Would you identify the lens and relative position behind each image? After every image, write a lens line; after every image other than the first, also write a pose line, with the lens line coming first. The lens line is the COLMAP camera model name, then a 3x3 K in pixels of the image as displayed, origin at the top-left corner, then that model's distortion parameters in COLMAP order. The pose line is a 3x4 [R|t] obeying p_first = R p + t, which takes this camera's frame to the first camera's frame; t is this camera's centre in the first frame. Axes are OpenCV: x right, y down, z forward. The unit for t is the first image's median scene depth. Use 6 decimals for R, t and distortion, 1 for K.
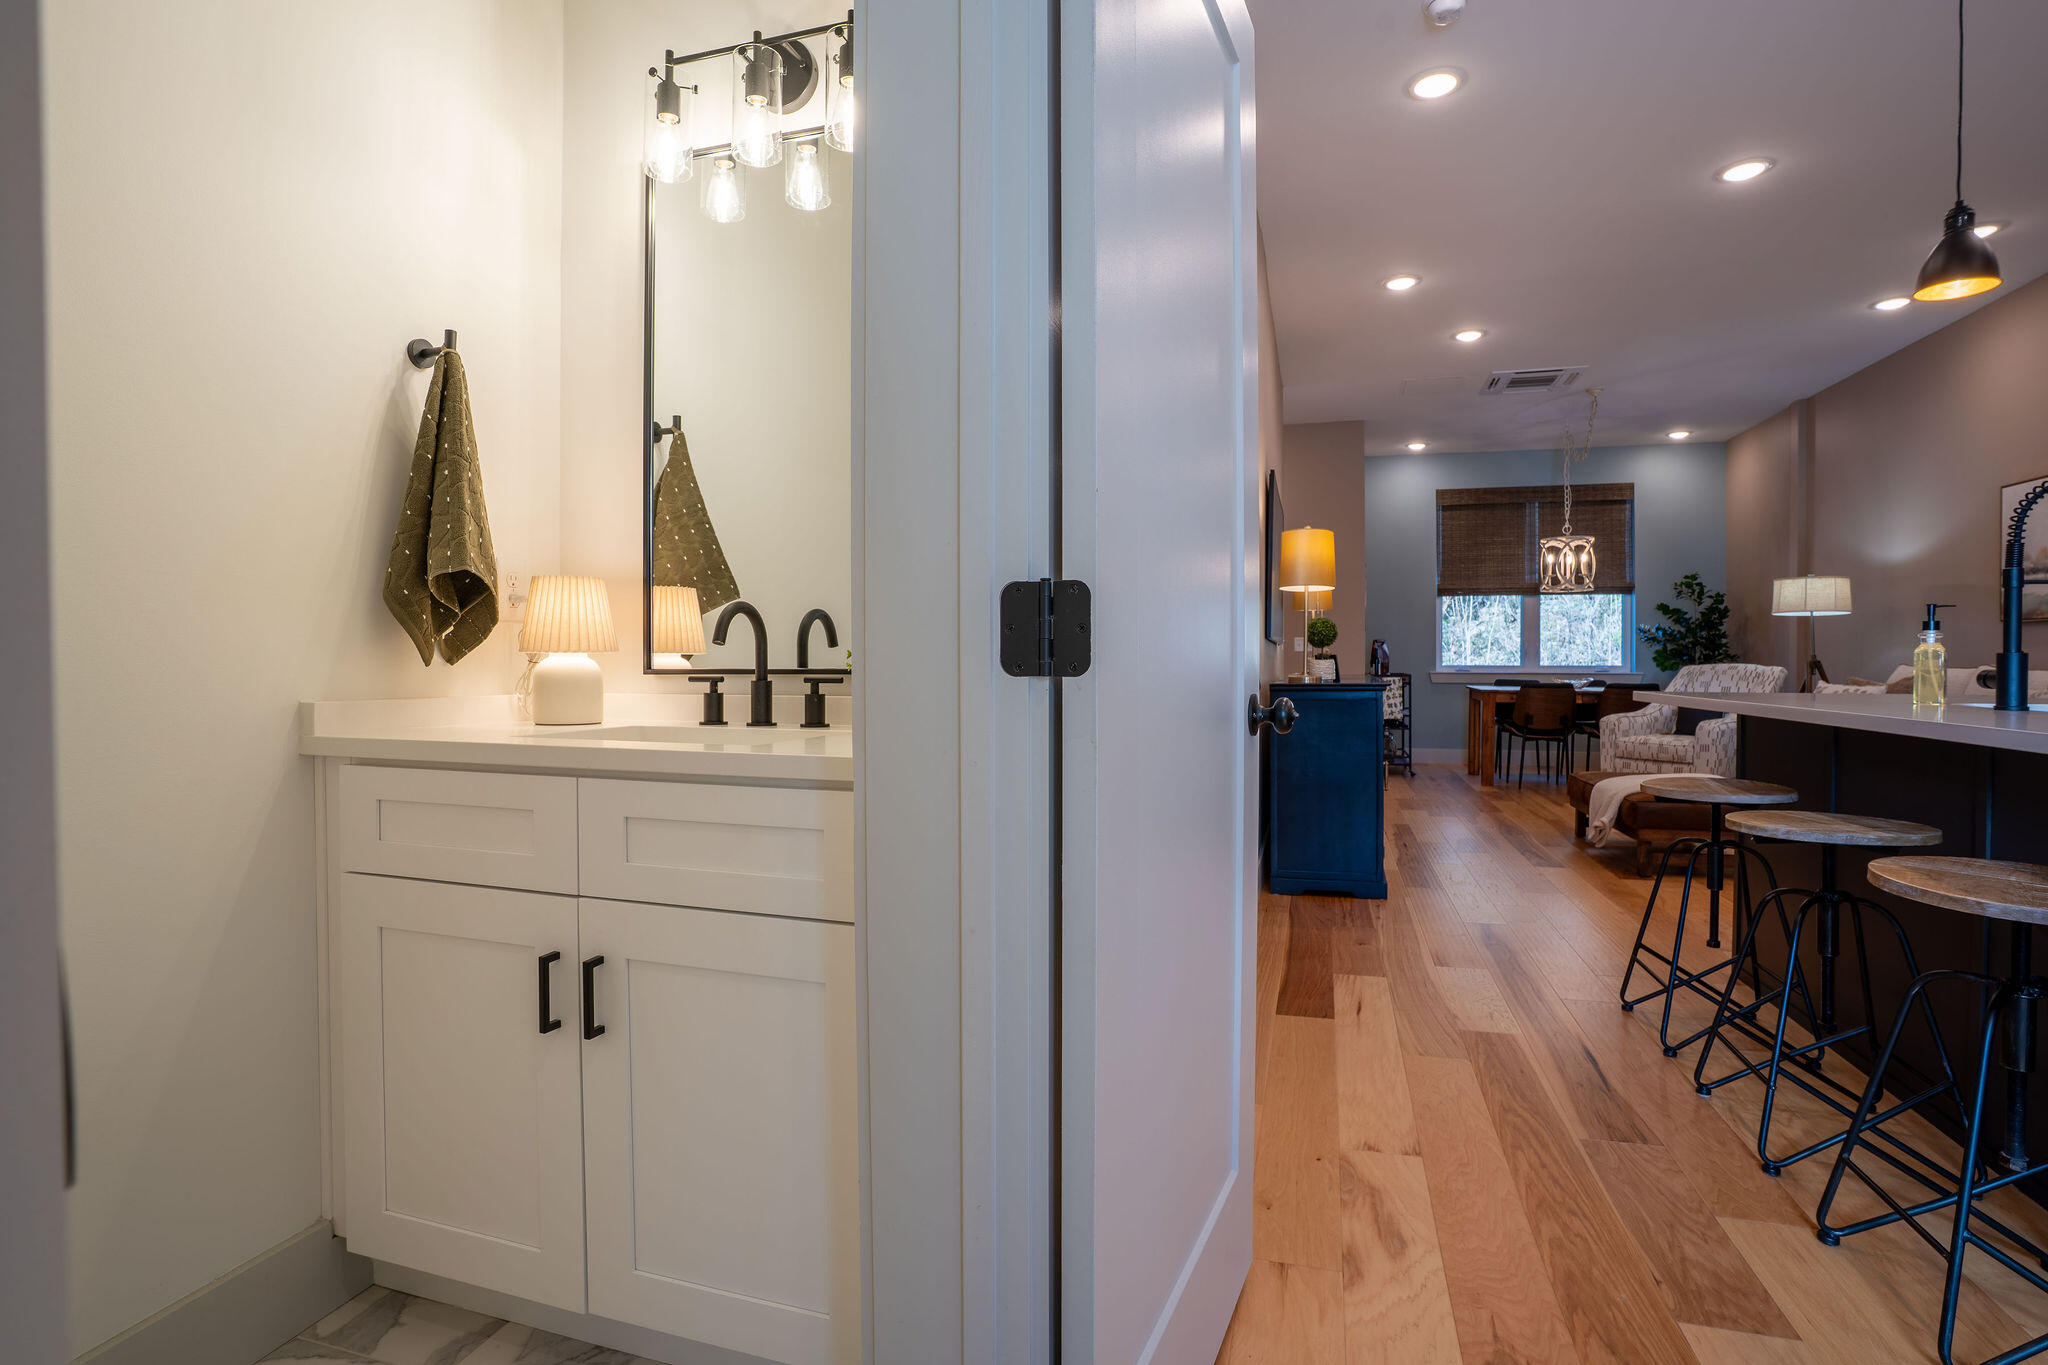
lens RADIAL K [[1008.0, 0, 1013.1], [0, 1008.0, 674.7], [0, 0, 1]] dist [-0.075077, 0.033580]
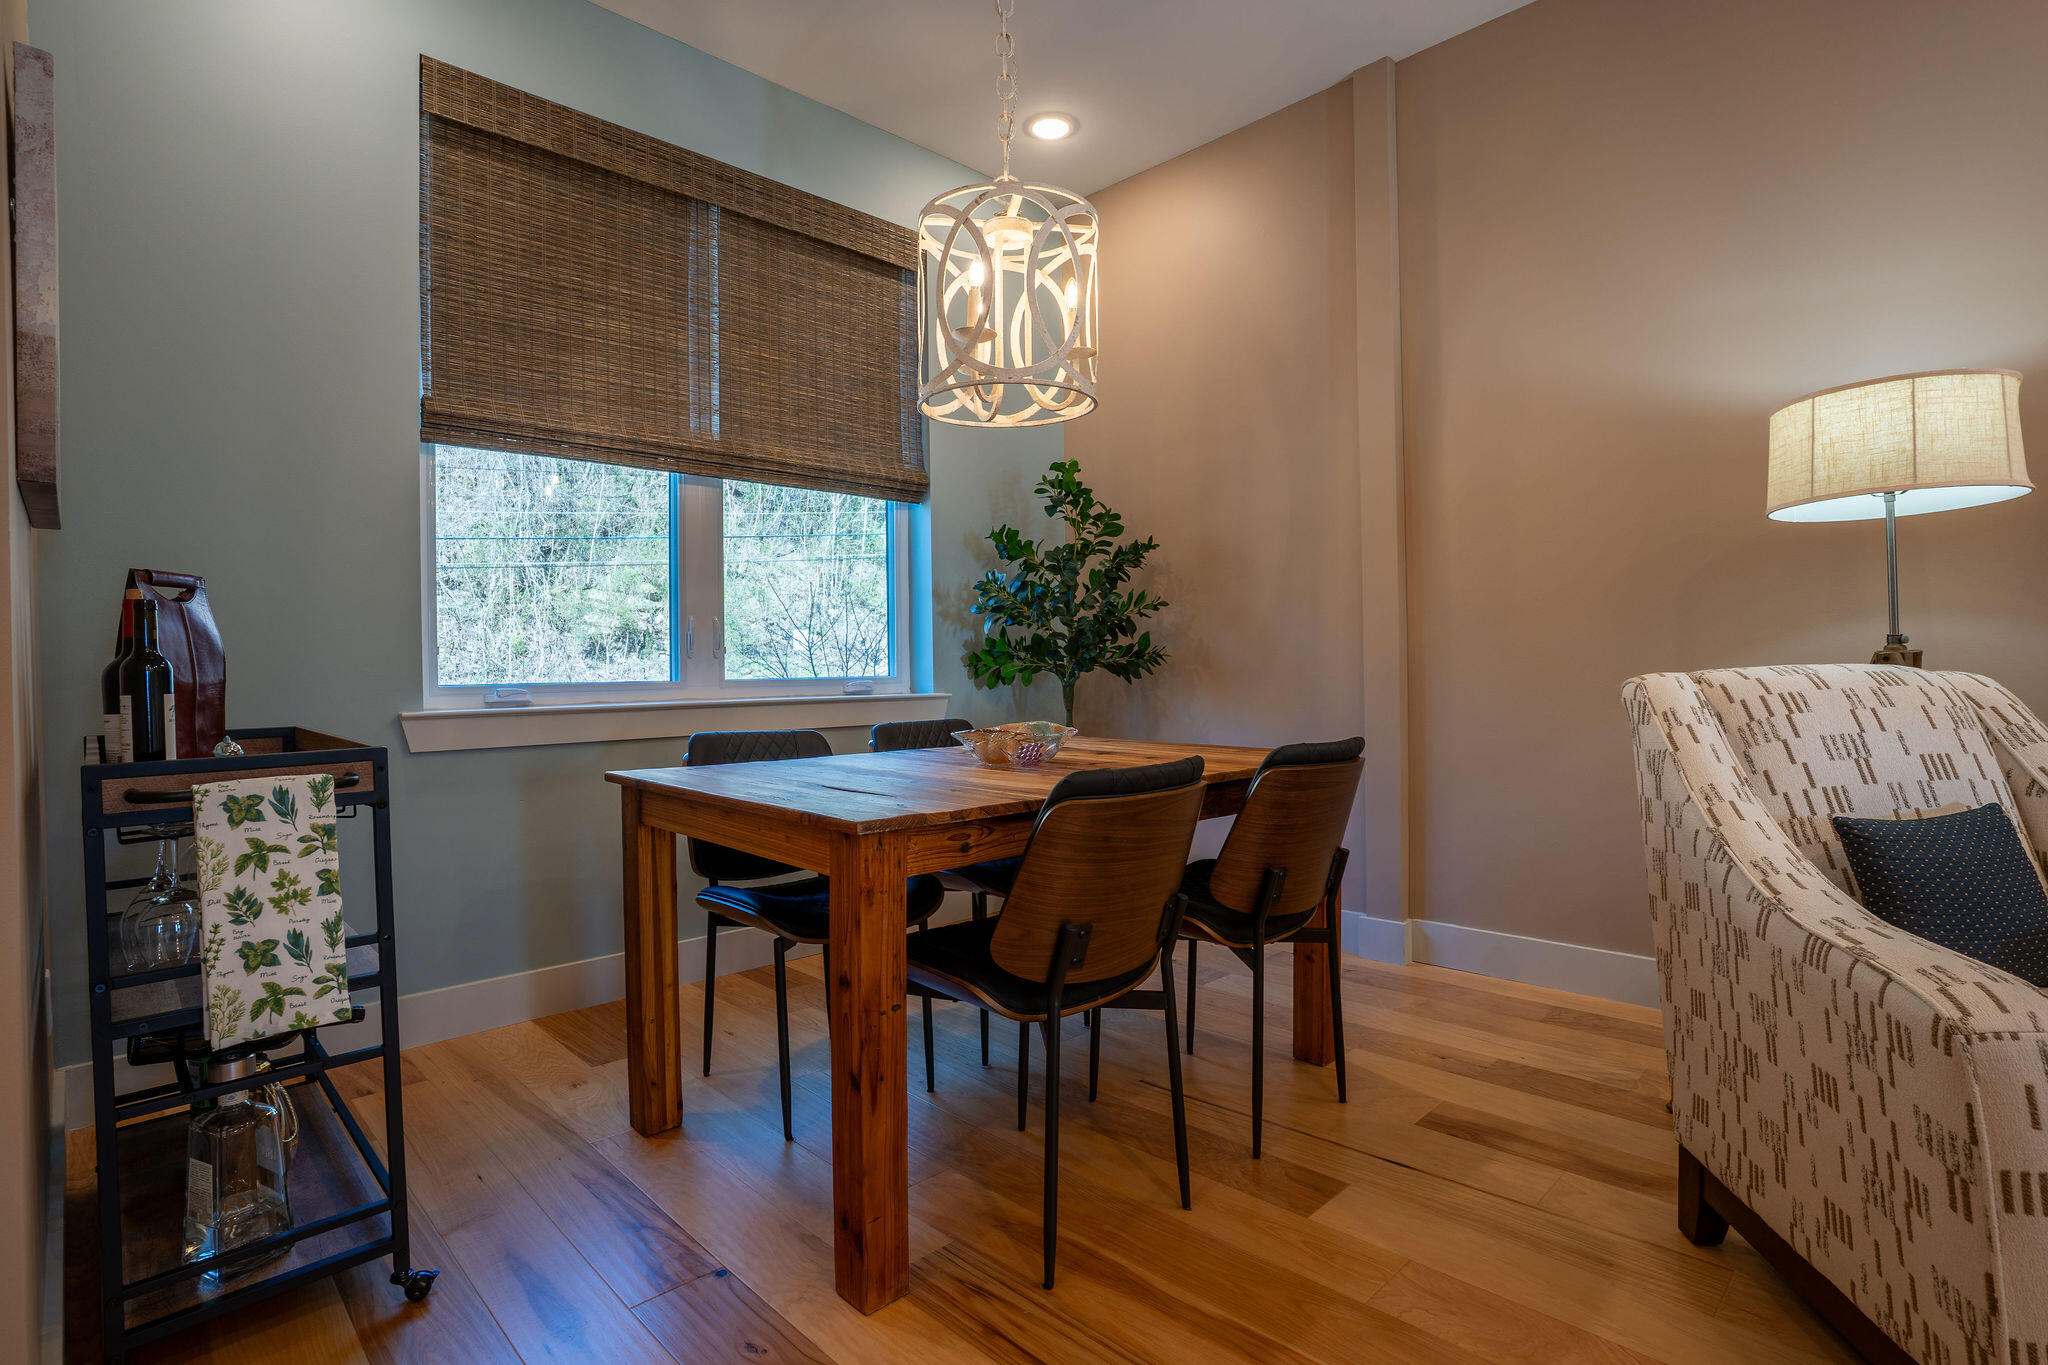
lens RADIAL K [[1008.0, 0, 1025.3], [0, 1008.0, 673.8], [0, 0, 1]] dist [-0.075077, 0.033580]
pose [[0.477643, -0.013390, 0.878452, 0.358277], [0.024206, 0.999705, 0.002077, -0.013219], [-0.878220, 0.020272, 0.477826, 0.975137]]
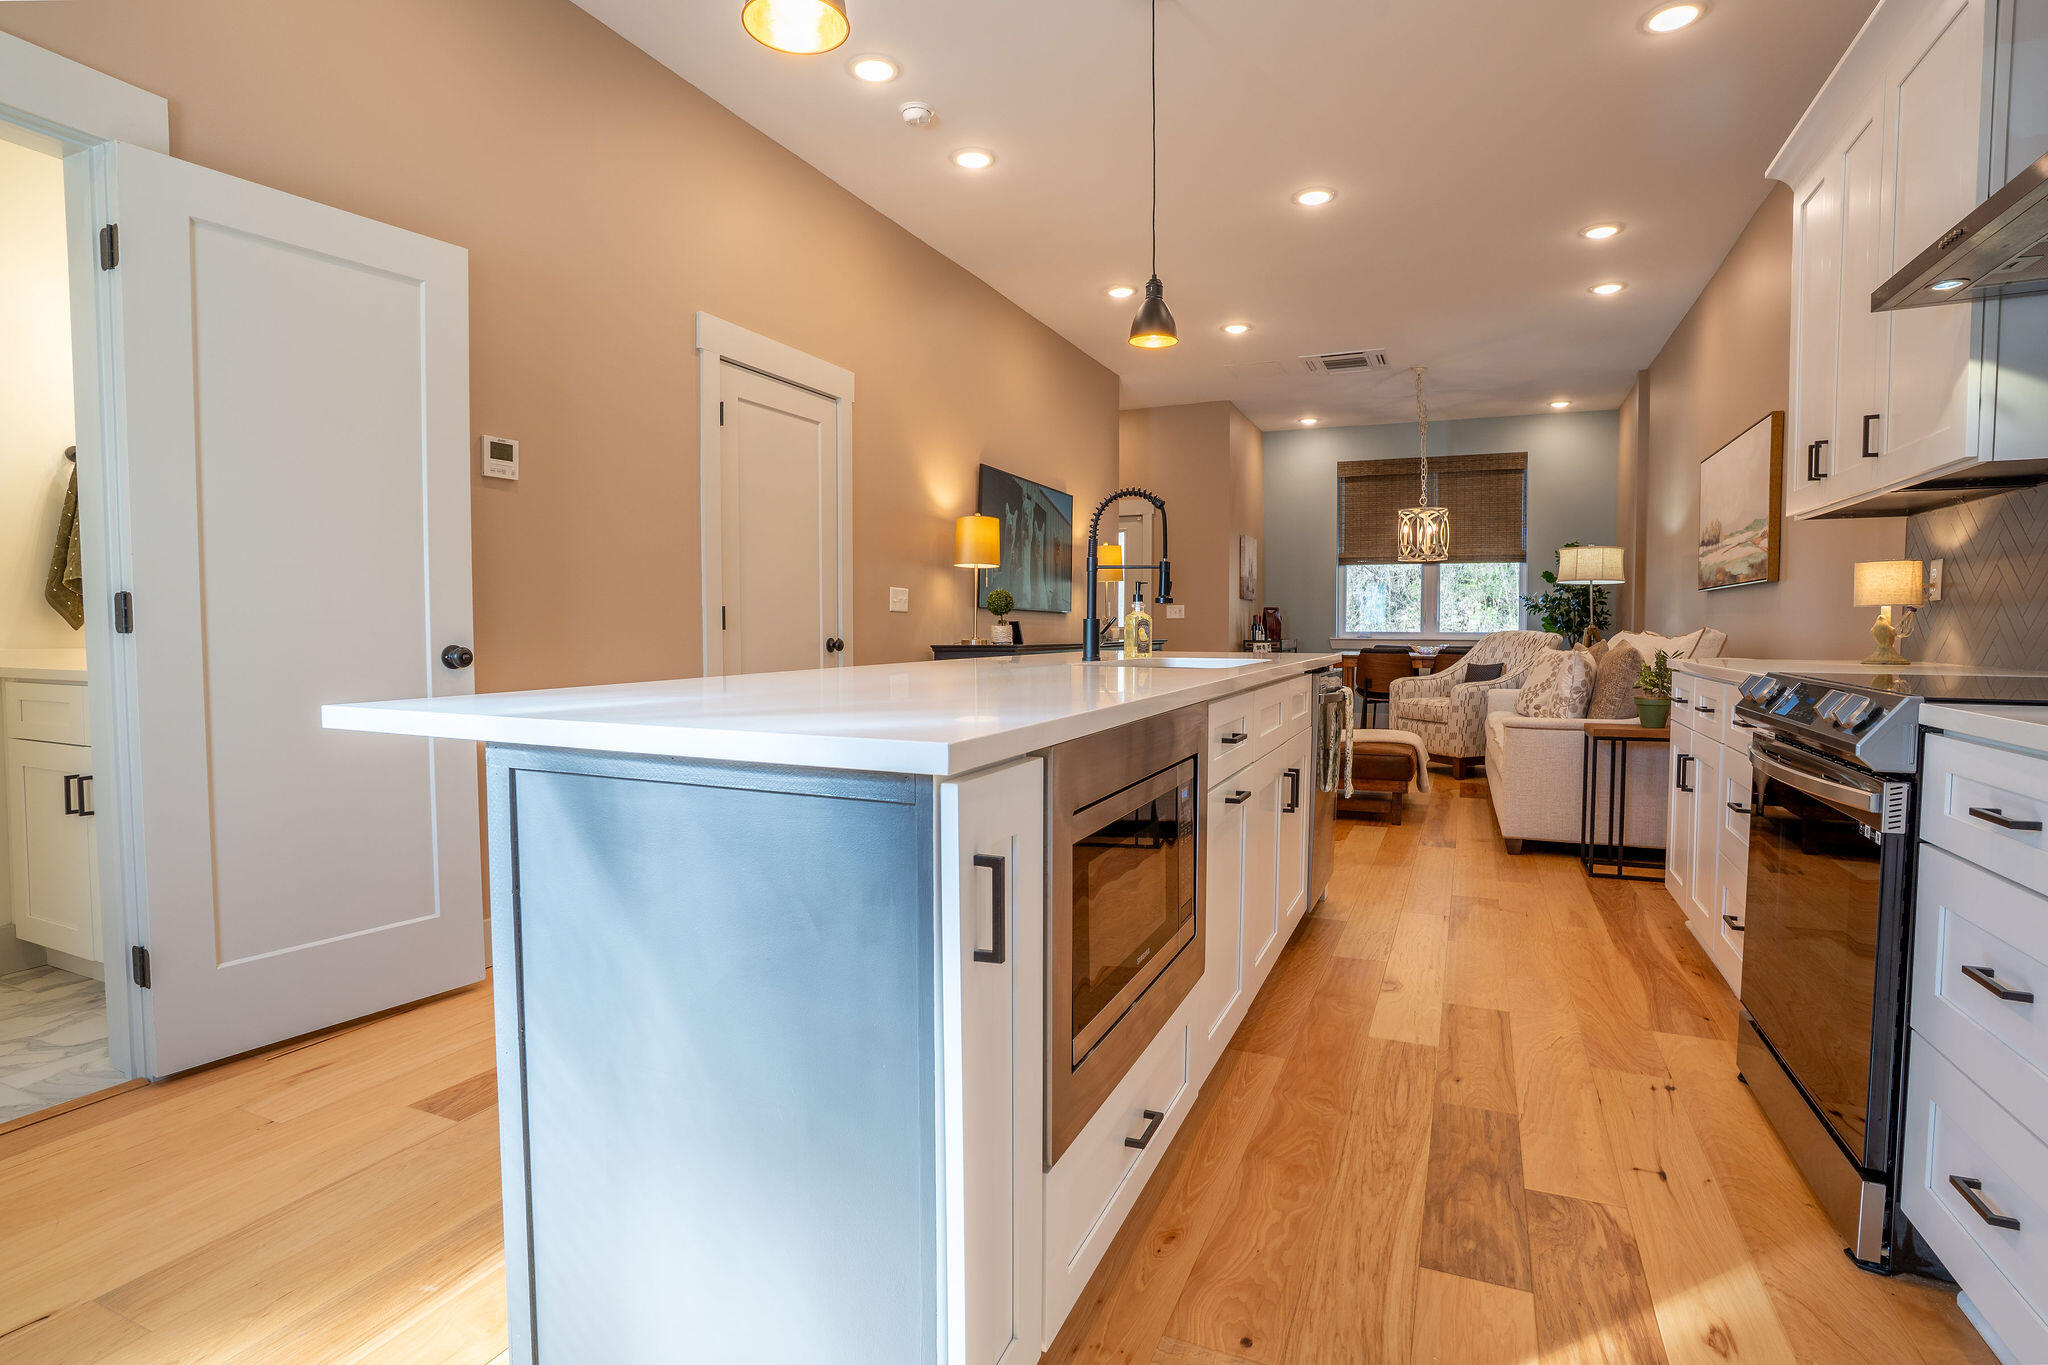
lens RADIAL K [[1008.0, 0, 1000.2], [0, 1008.0, 713.0], [0, 0, 1]] dist [-0.075077, 0.033580]
pose [[0.990179, 0.009988, -0.139451, 0.302481], [-0.000209, 0.997549, 0.069964, 0.002944], [0.139809, -0.069248, 0.987754, -0.125847]]
